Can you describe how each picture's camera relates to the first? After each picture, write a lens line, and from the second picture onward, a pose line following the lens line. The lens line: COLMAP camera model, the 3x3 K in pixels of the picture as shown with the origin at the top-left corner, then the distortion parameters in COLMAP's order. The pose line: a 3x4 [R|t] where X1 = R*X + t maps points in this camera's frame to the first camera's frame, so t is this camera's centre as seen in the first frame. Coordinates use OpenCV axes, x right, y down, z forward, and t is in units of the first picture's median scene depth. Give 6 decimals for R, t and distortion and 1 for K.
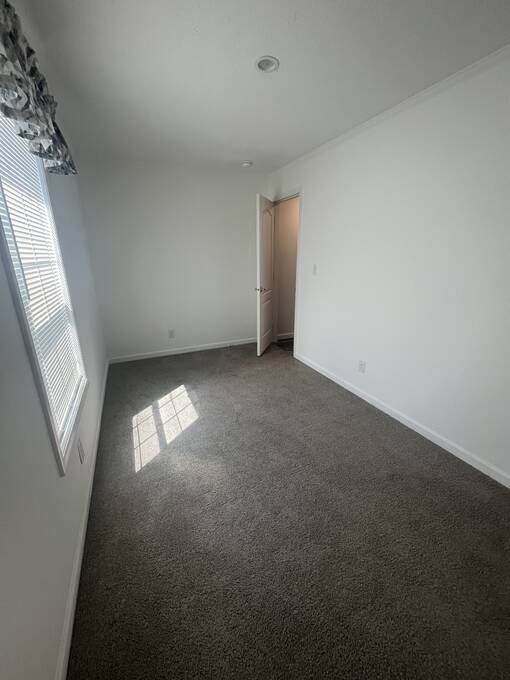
lens RADIAL K [[272.6, 0, 254.8], [0, 272.6, 335.9], [0, 0, 1]] dist [0.000992, -0.000228]
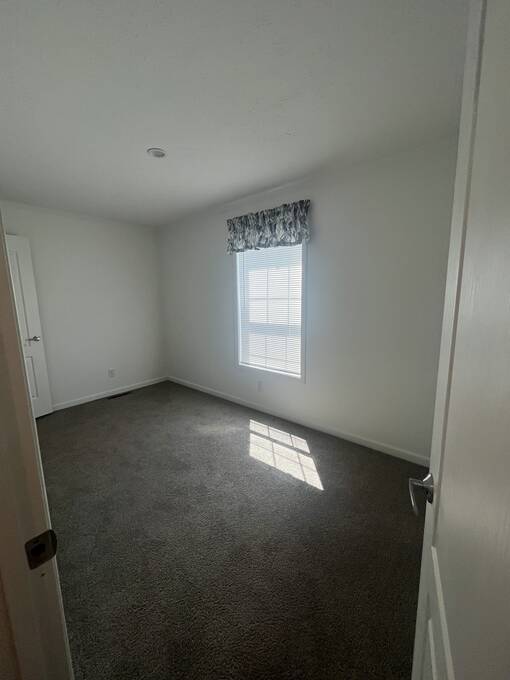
lens RADIAL K [[272.6, 0, 254.8], [0, 272.6, 335.9], [0, 0, 1]] dist [0.000992, -0.000228]
pose [[-0.903351, 0.088031, -0.419772, 0.146641], [-0.101161, 0.907367, 0.407984, -0.482041], [0.416802, 0.411018, -0.810765, 1.577867]]
